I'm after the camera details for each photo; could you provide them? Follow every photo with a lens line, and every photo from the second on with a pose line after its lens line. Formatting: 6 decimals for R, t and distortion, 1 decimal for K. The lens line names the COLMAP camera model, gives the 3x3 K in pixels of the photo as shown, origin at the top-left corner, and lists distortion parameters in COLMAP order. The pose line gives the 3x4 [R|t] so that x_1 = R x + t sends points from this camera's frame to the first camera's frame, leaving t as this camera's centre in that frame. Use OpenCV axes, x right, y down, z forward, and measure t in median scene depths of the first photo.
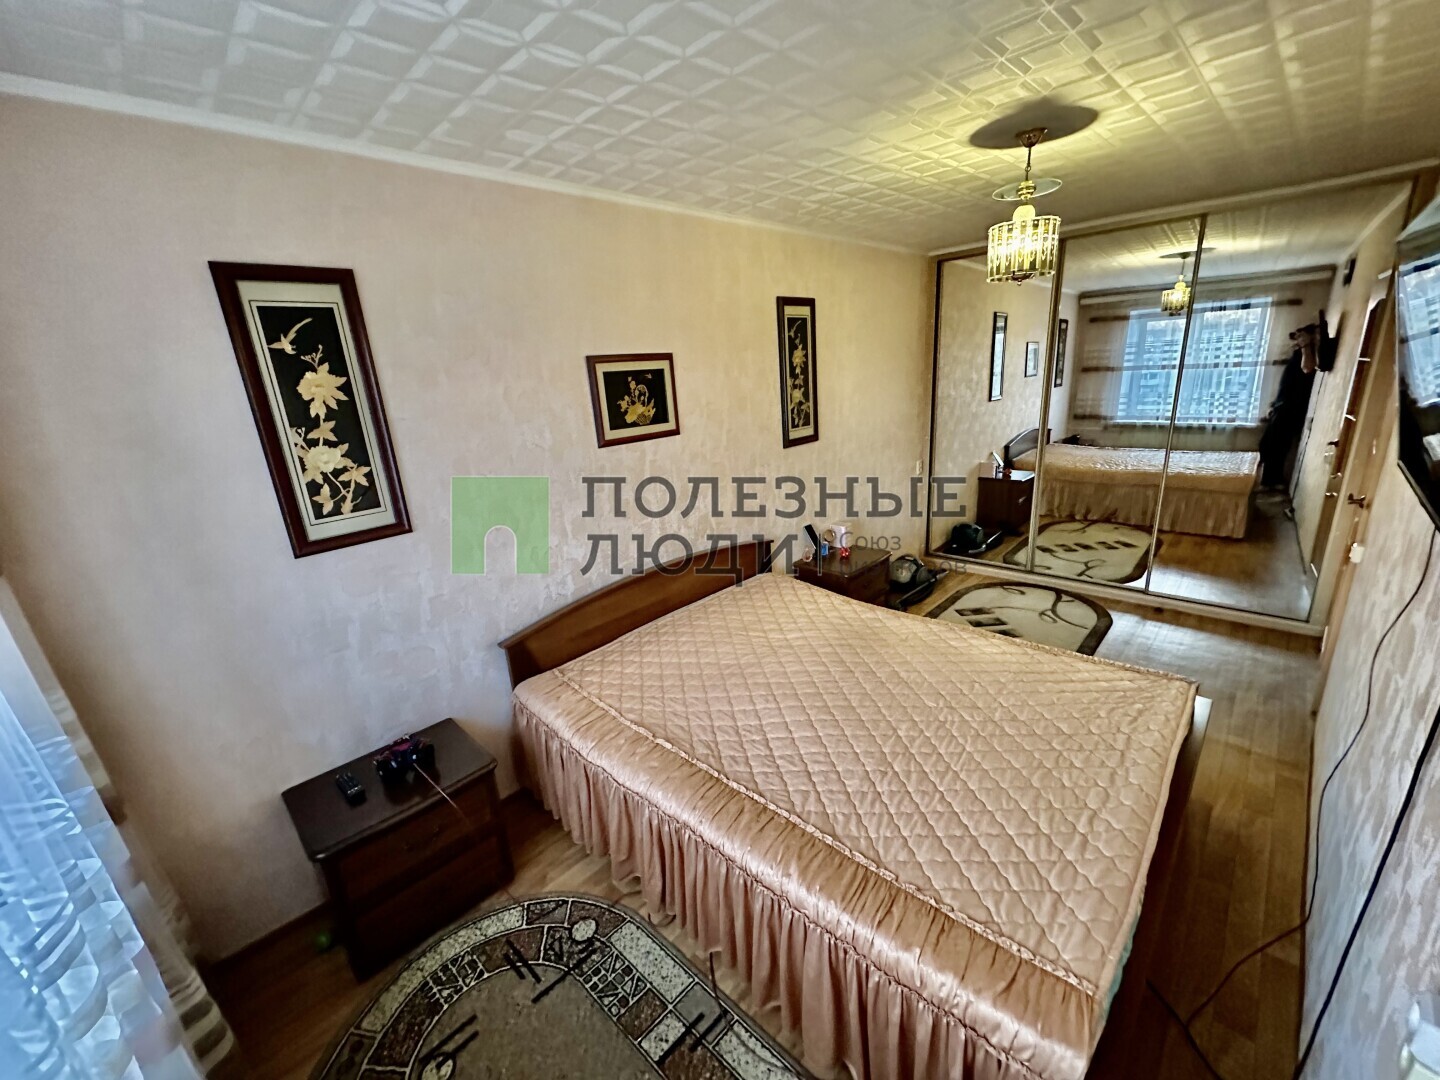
lens RADIAL K [[576.0, 0, 720.0], [0, 576.0, 540.0], [0, 0, 1]] dist [-0.002348, -0.000364]
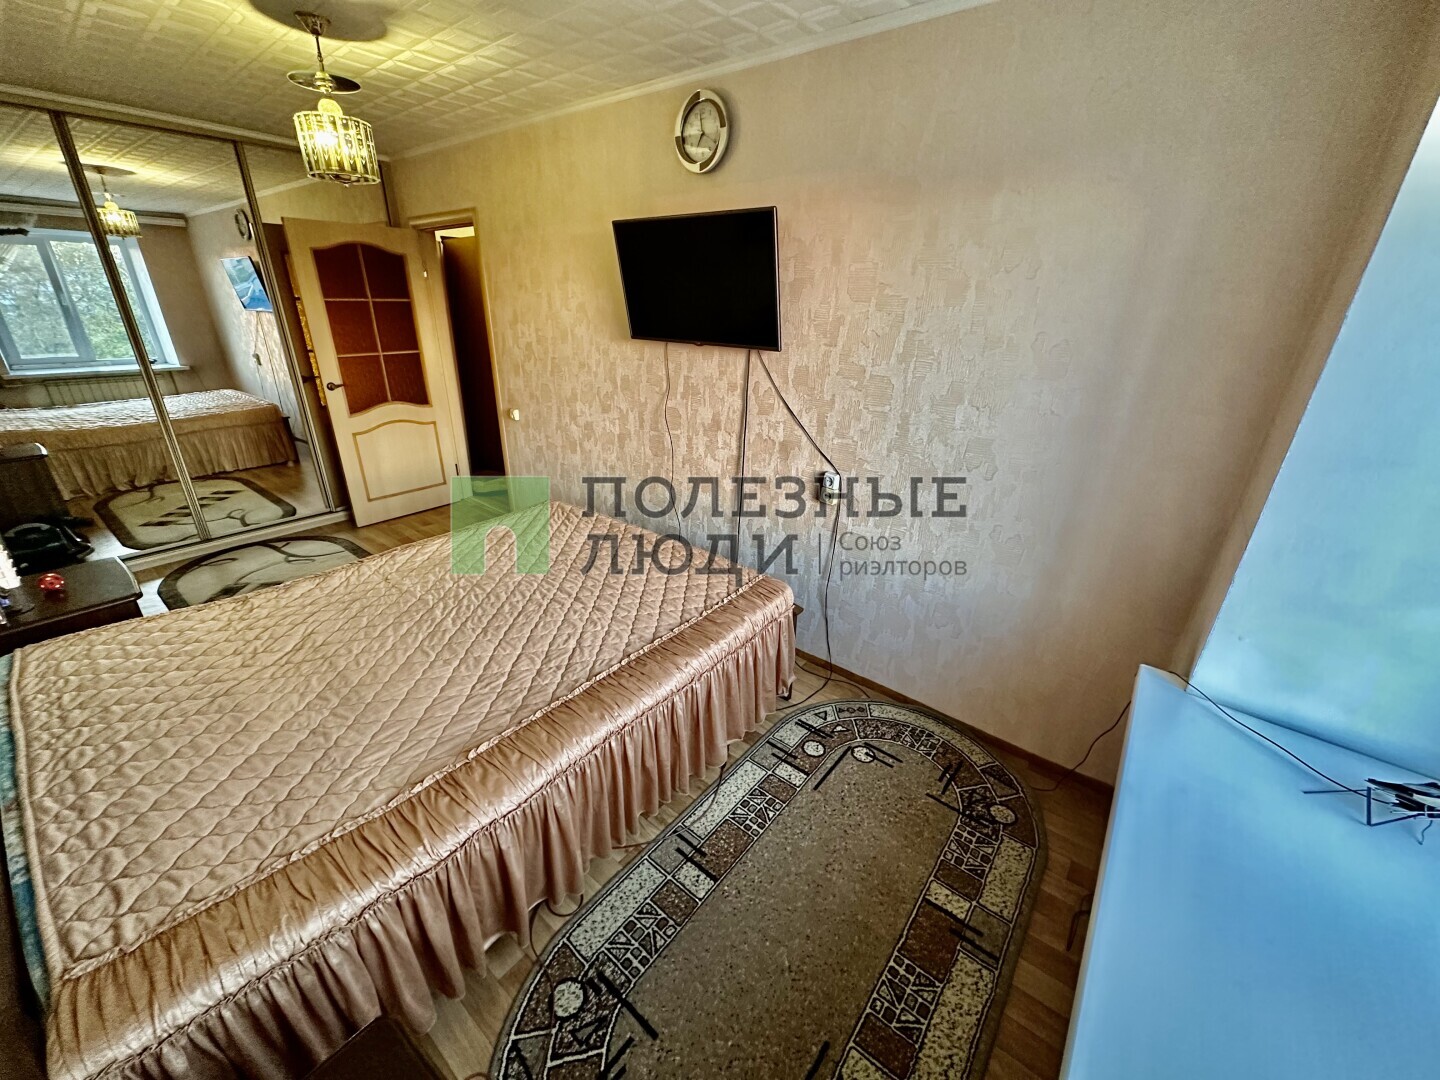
lens RADIAL K [[576.0, 0, 720.0], [0, 576.0, 540.0], [0, 0, 1]] dist [-0.002348, -0.000364]
pose [[-0.086858, -0.332811, 0.938985, -0.825099], [0.272508, 0.898661, 0.343727, -0.076884], [-0.958225, 0.285737, 0.012638, 0.675312]]
